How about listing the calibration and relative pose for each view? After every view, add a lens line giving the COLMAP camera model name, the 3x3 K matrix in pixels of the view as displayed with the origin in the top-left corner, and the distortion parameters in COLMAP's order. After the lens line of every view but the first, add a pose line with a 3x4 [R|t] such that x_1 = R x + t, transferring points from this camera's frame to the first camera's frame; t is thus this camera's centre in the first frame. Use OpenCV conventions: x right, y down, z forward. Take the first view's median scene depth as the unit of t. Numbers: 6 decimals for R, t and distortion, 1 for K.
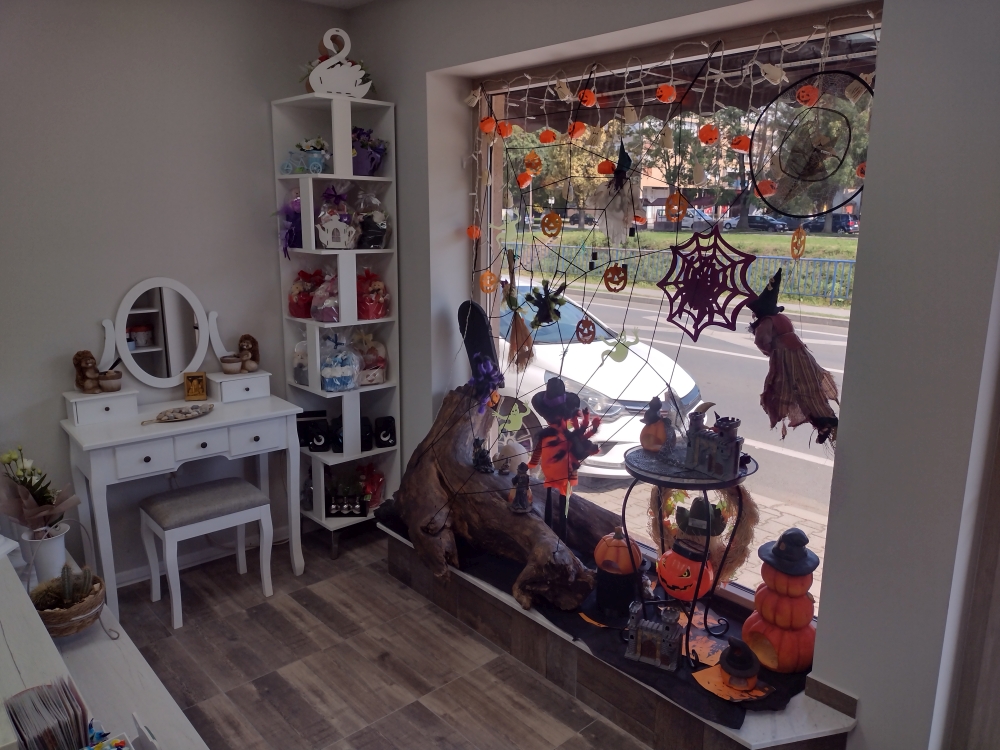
lens RADIAL K [[749.5, 0, 500.0], [0, 749.5, 375.0], [0, 0, 1]] dist [0.071129, -0.112882]
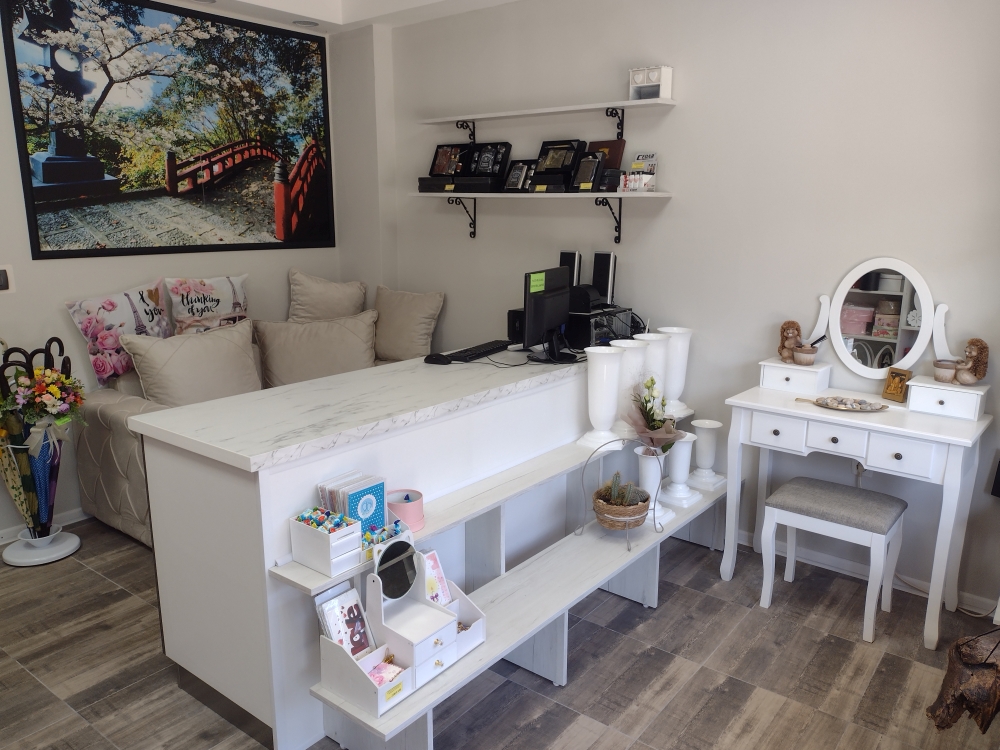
lens RADIAL K [[749.5, 0, 500.0], [0, 749.5, 375.0], [0, 0, 1]] dist [0.071129, -0.112882]
pose [[0.170323, 0.208164, -0.963150, 0.395725], [-0.214541, 0.961818, 0.169936, -0.050283], [0.961750, 0.177691, 0.208479, 0.398819]]
